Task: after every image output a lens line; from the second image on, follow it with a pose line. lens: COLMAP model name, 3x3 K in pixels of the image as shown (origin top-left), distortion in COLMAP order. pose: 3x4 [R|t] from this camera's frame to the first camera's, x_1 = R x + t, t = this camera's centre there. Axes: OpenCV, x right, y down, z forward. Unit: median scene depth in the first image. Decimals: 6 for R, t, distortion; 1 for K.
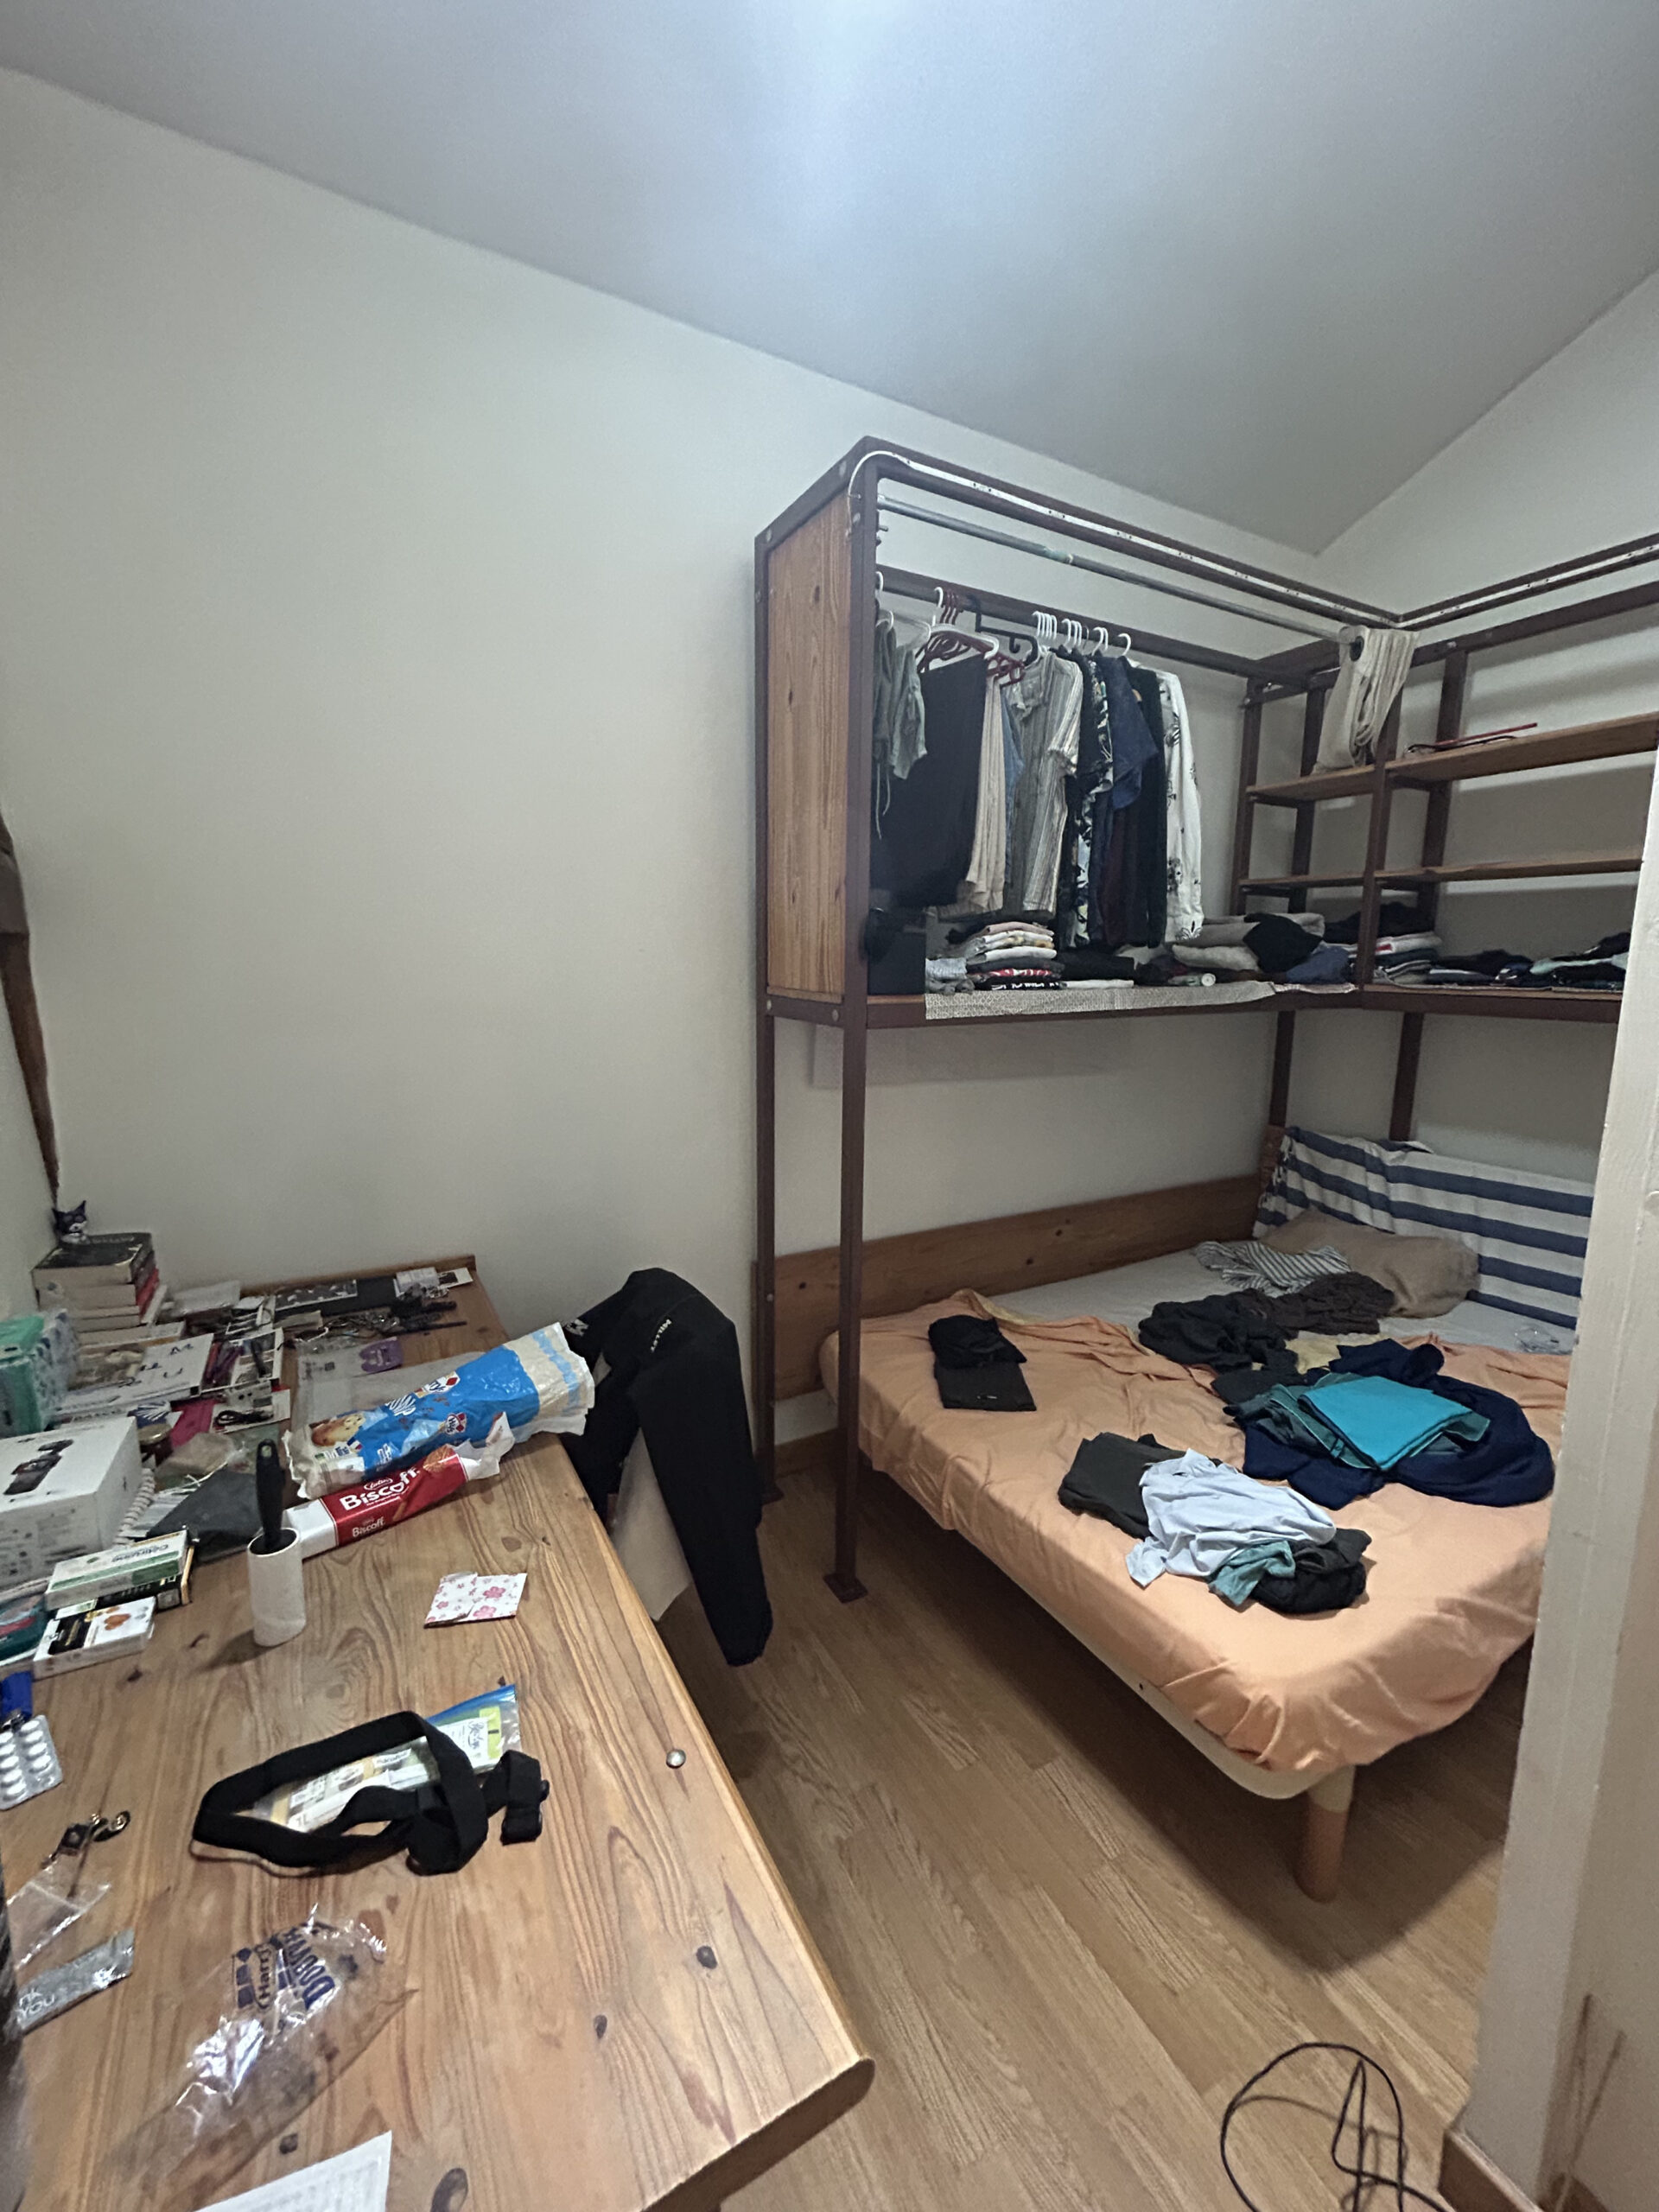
lens RADIAL K [[894.4, 0, 826.4], [0, 894.4, 1102.2], [0, 0, 1]] dist [-0.002641, 0.001563]
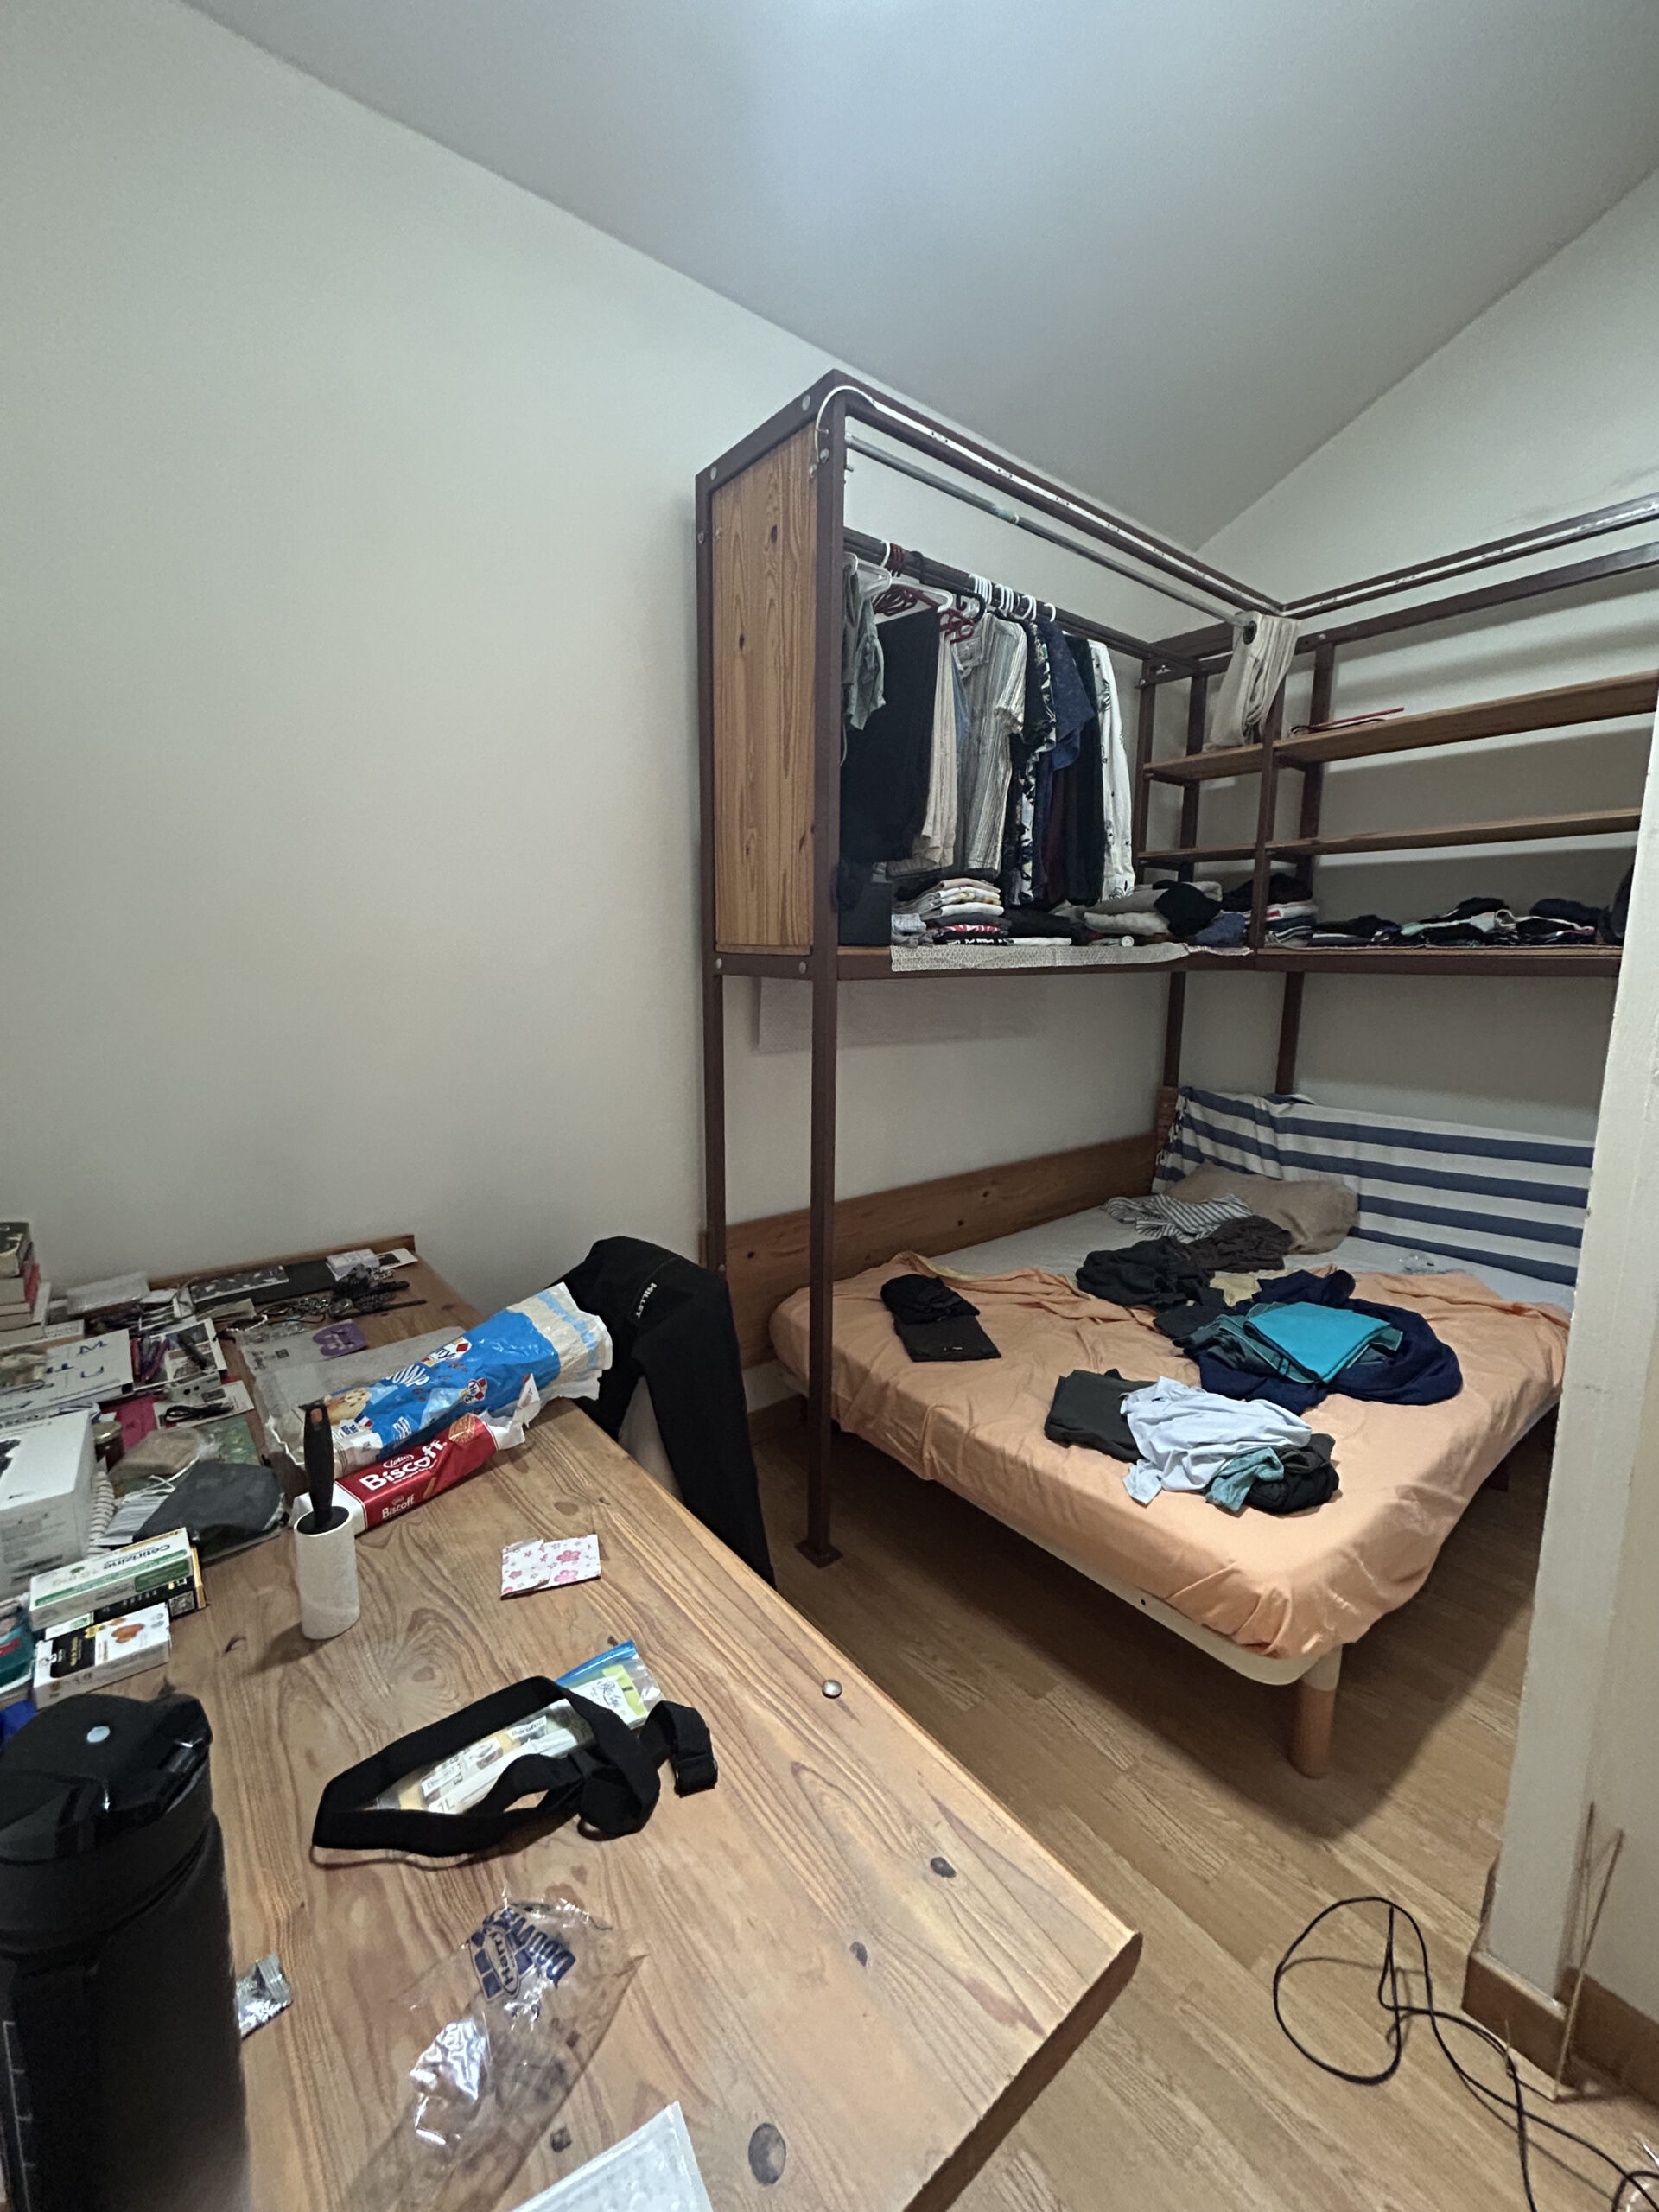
lens RADIAL K [[894.4, 0, 827.6], [0, 894.4, 1102.1], [0, 0, 1]] dist [-0.002641, 0.001563]
pose [[0.985990, -0.030125, 0.164060, -0.139653], [0.029755, 0.999546, 0.004711, 0.050524], [-0.164128, 0.000237, 0.986439, 0.031959]]
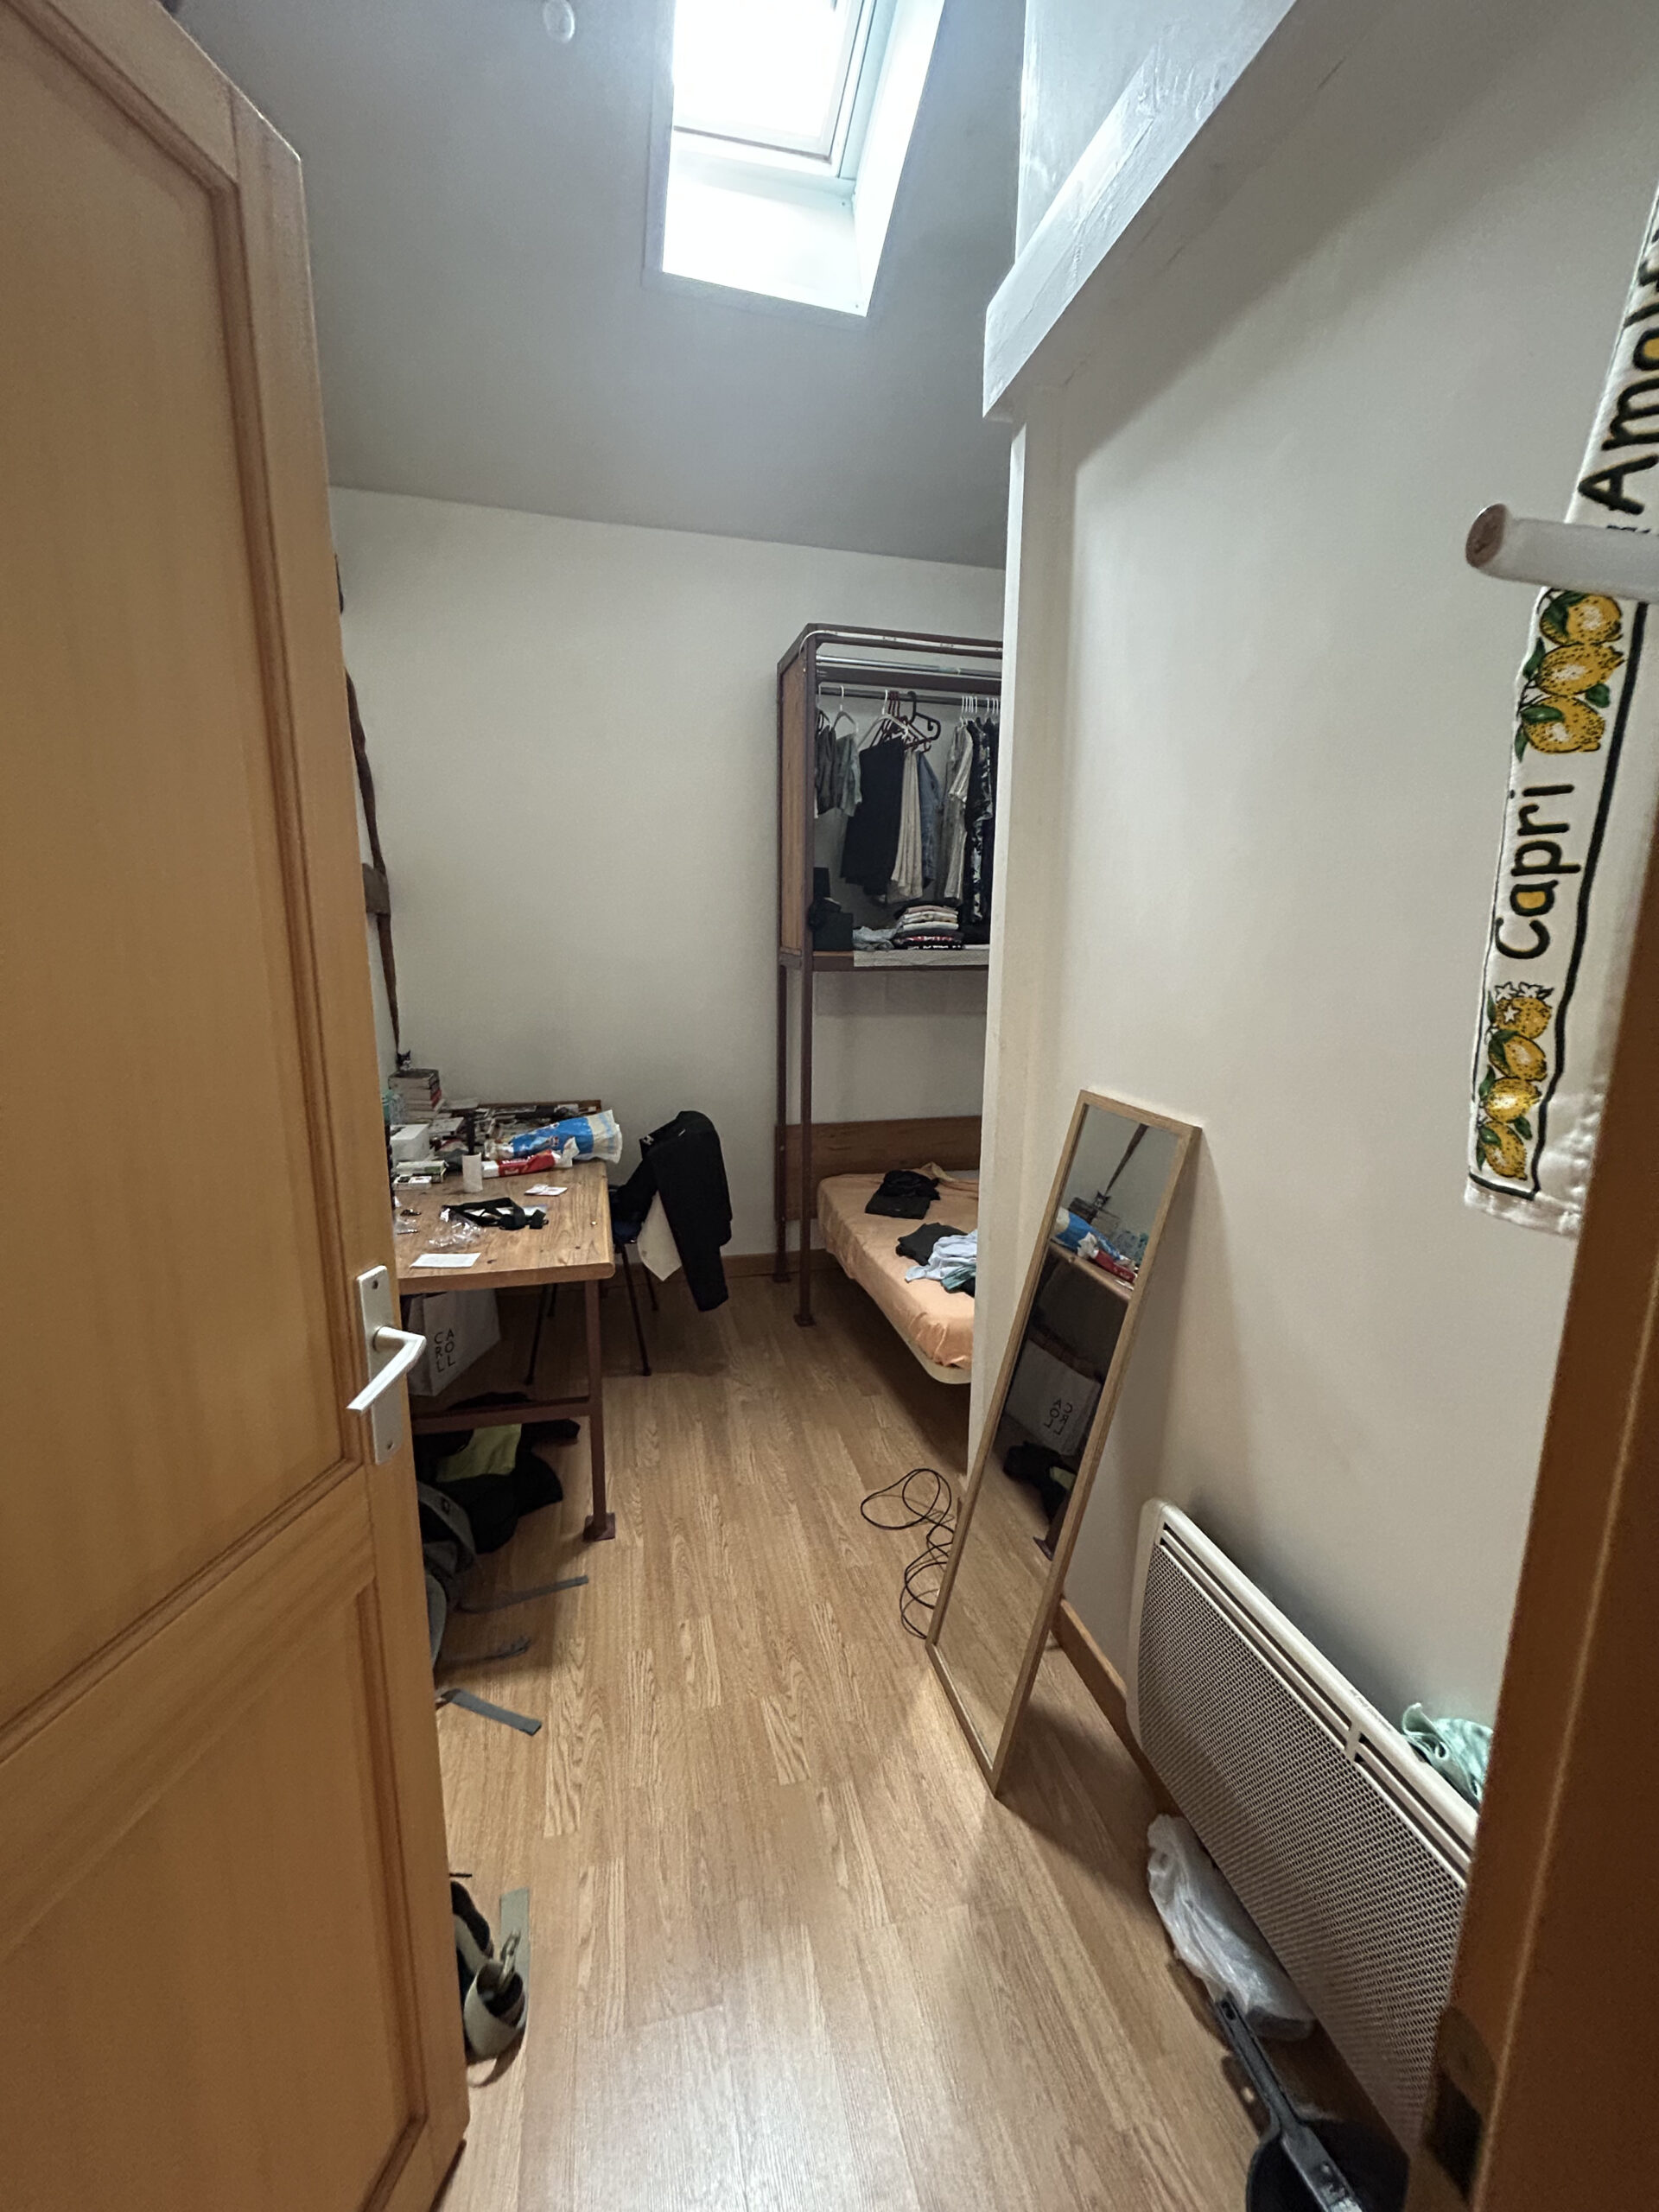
lens RADIAL K [[894.4, 0, 828.7], [0, 894.4, 1109.7], [0, 0, 1]] dist [-0.002641, 0.001563]
pose [[0.967866, 0.056561, -0.245024, 0.526984], [-0.047196, 0.997919, 0.043930, 0.107285], [0.246999, -0.030954, 0.968521, -0.651333]]
